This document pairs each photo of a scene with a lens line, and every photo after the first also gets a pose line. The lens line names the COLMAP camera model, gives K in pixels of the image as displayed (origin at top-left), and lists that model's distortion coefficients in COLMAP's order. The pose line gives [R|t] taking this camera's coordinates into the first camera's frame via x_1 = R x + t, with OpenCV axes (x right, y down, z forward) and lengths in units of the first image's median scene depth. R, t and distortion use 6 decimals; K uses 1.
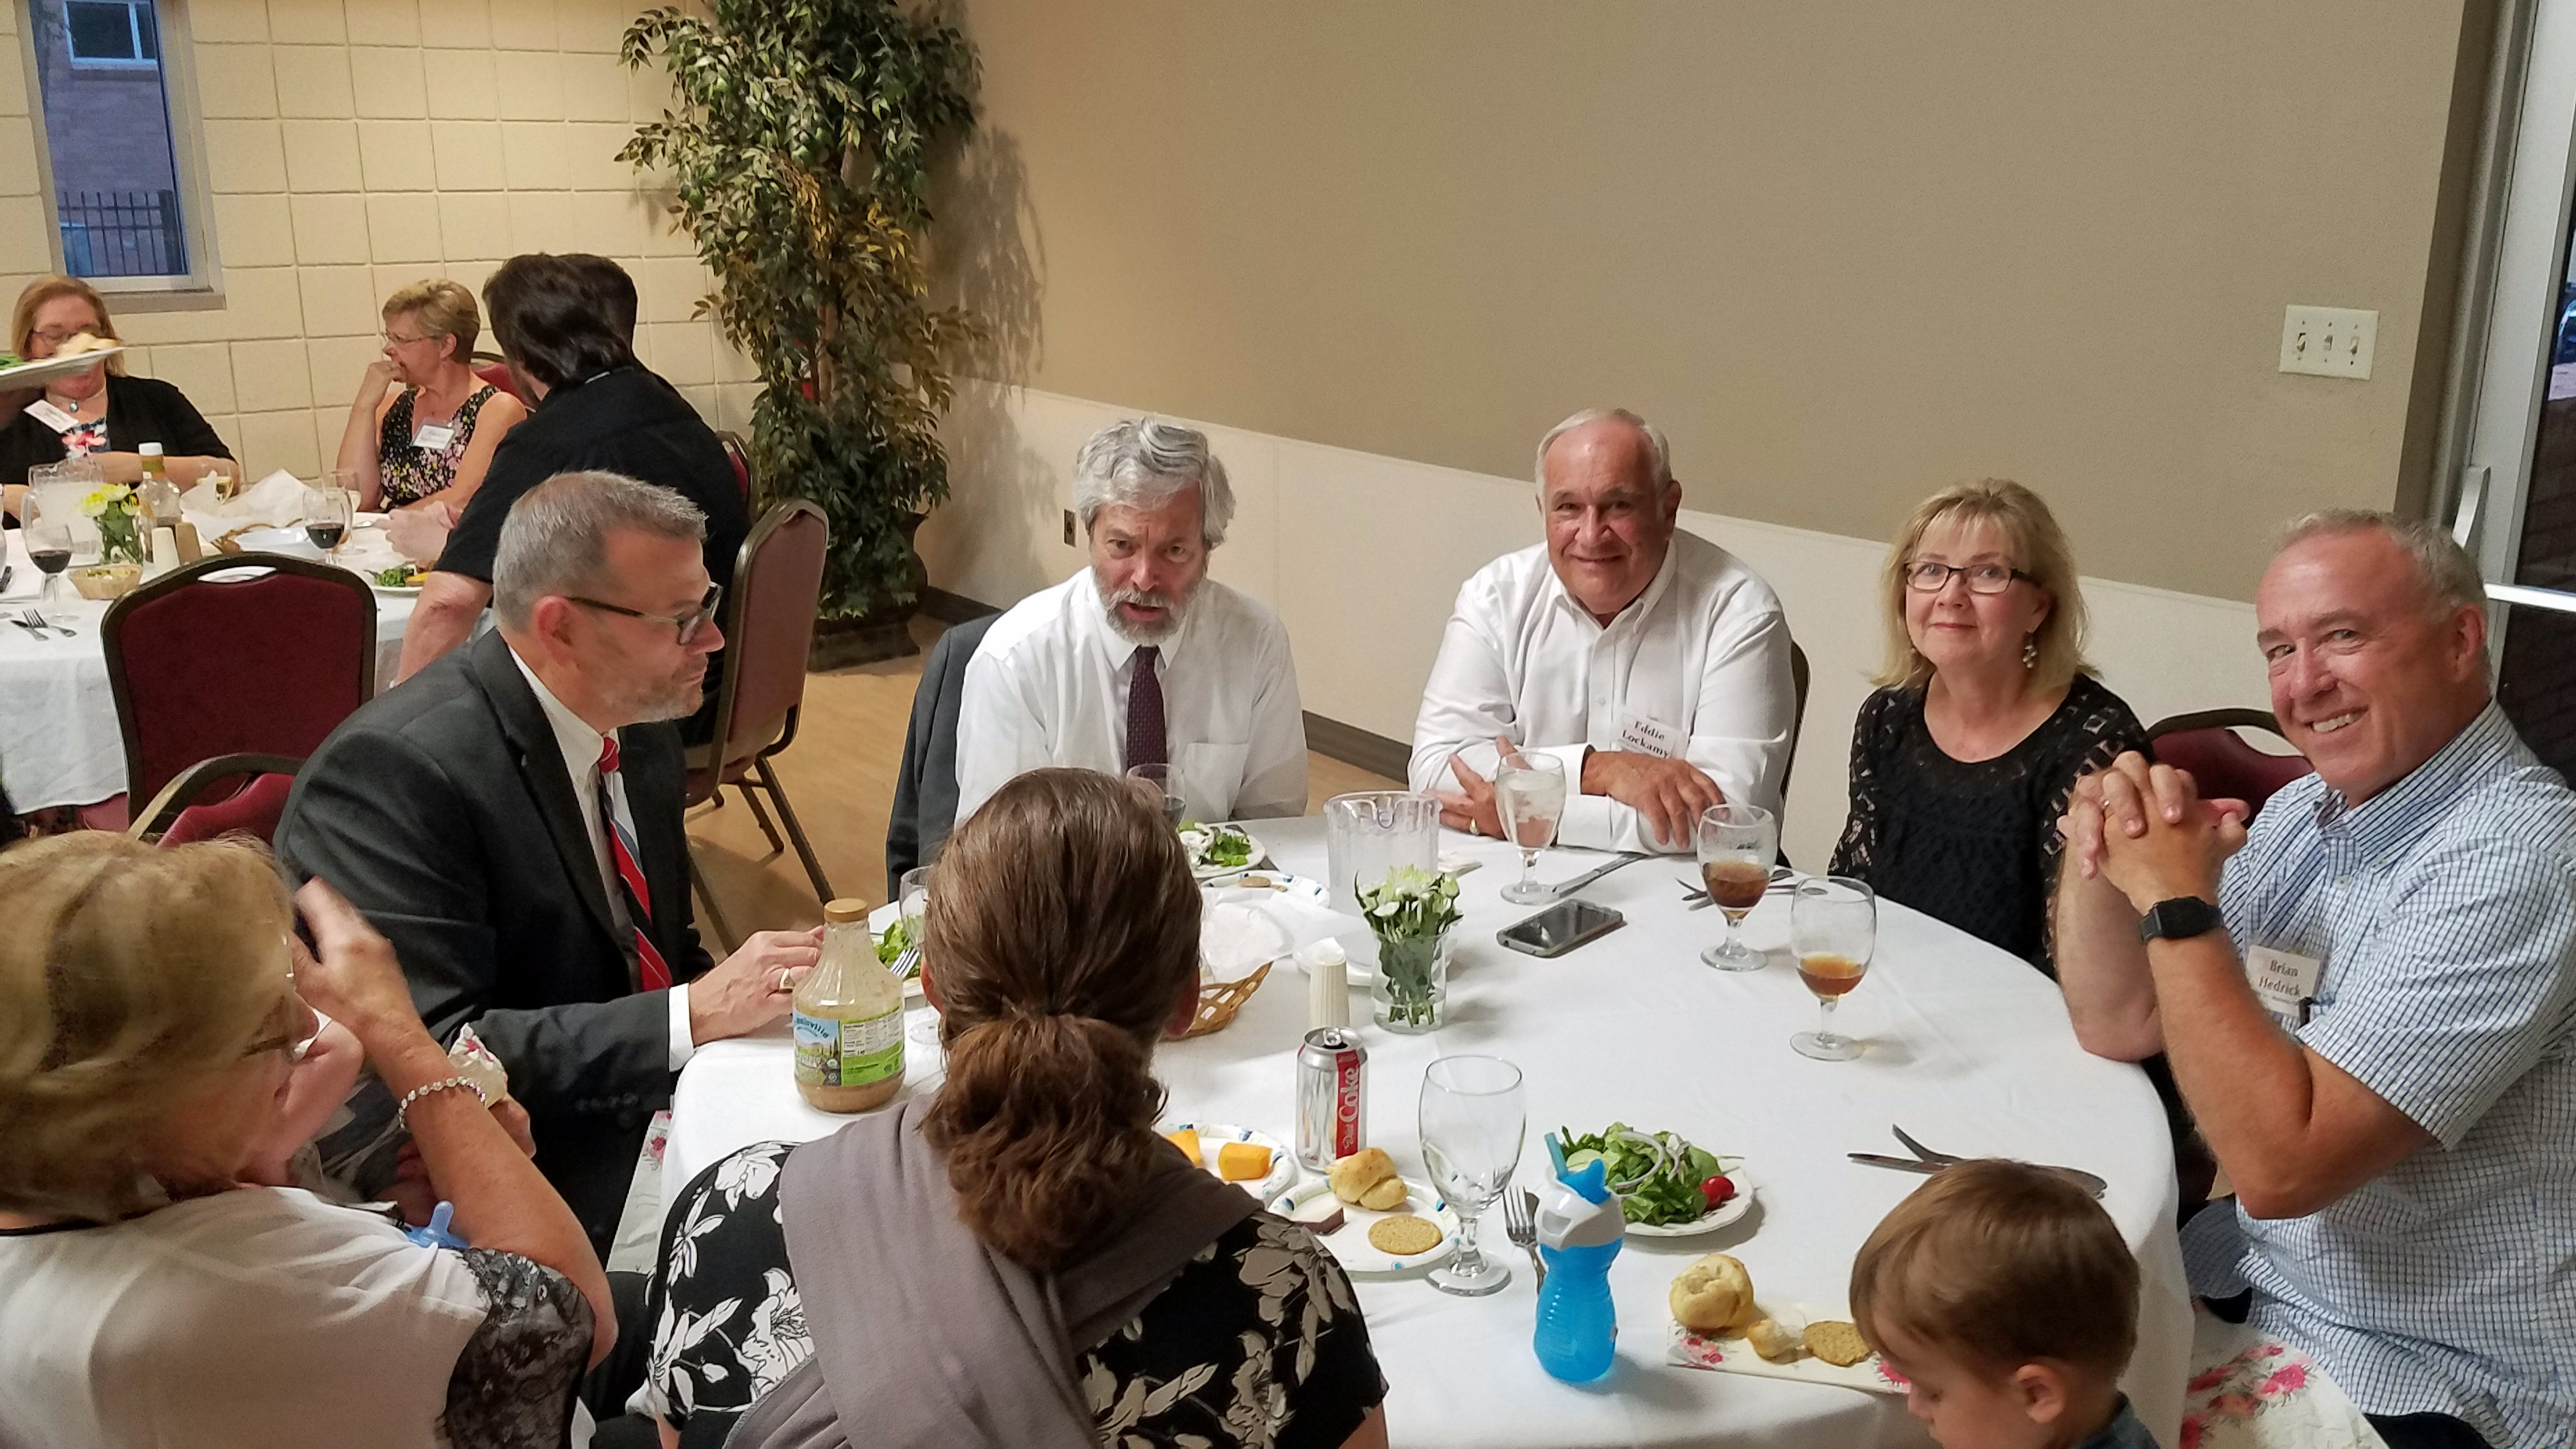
lens RADIAL K [[2171.9, 0, 1288.0], [0, 2171.9, 724.5], [0, 0, 1]] dist [0.110402, -0.158386]
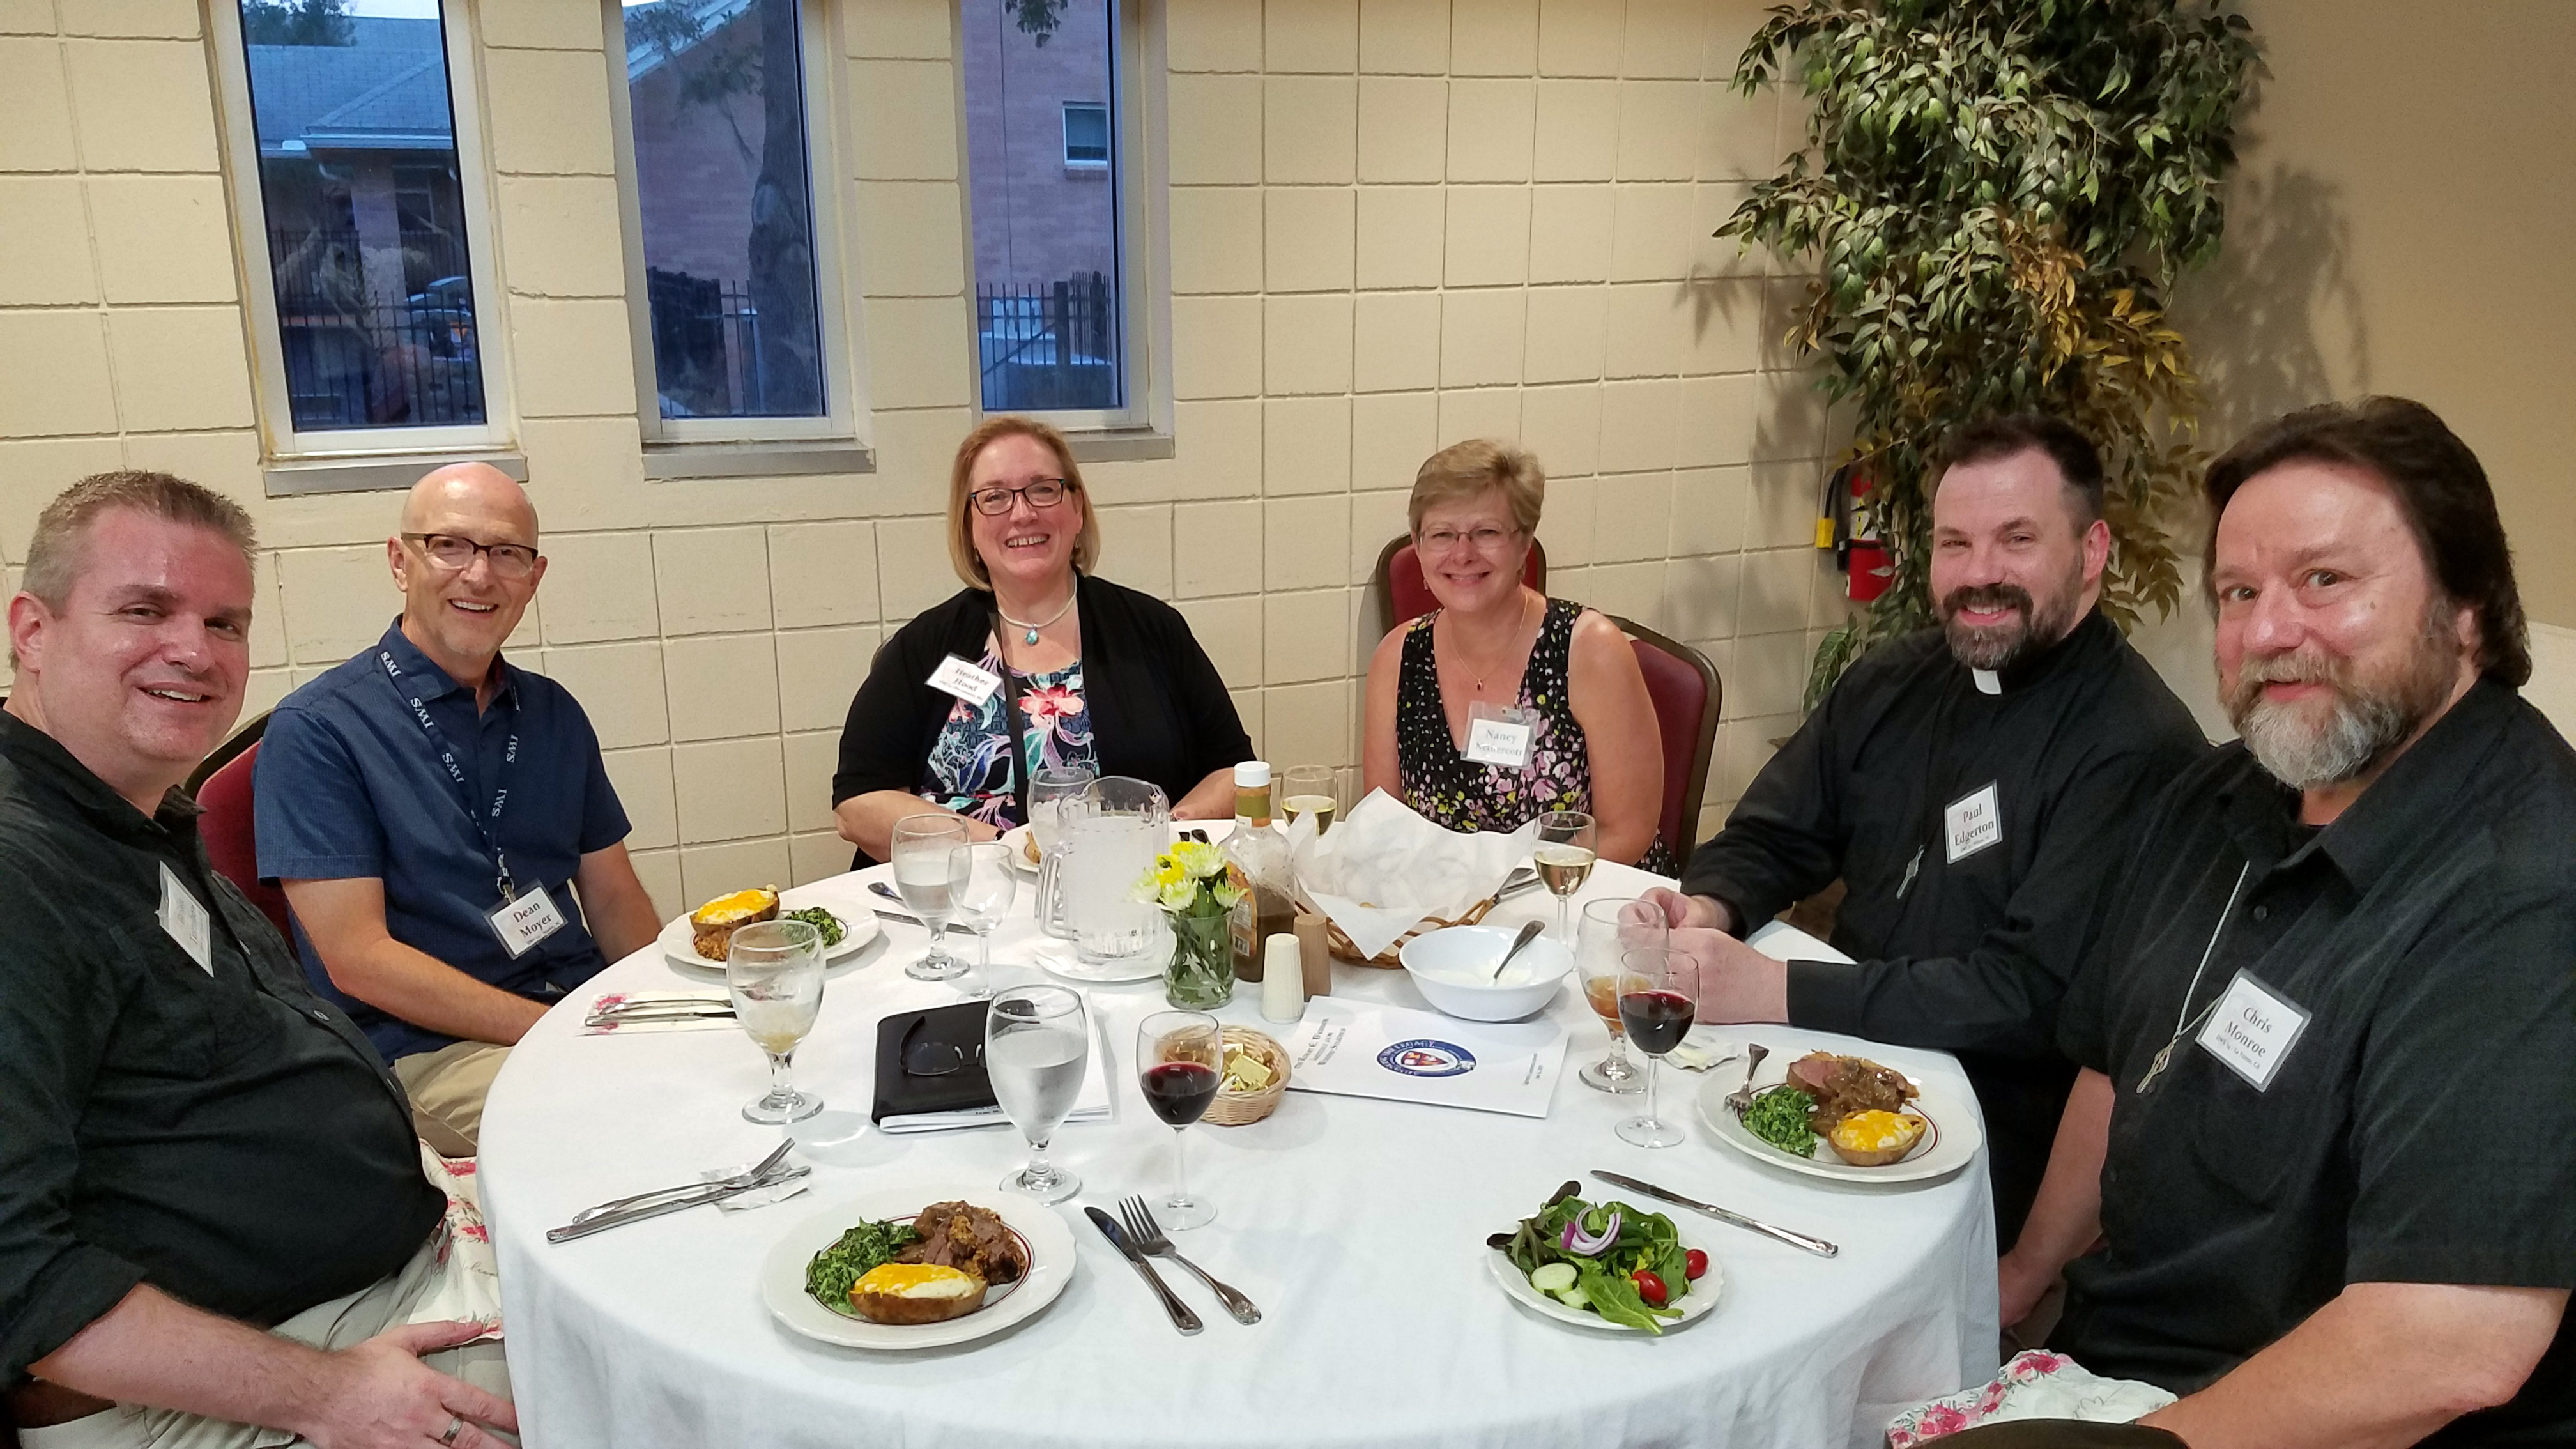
lens RADIAL K [[2171.9, 0, 1288.0], [0, 2171.9, 724.5], [0, 0, 1]] dist [0.110402, -0.158386]
pose [[0.967205, 0.045327, -0.249921, -0.259281], [-0.052505, 0.998375, -0.022127, -0.087356], [0.248512, 0.034523, 0.968013, 0.334983]]
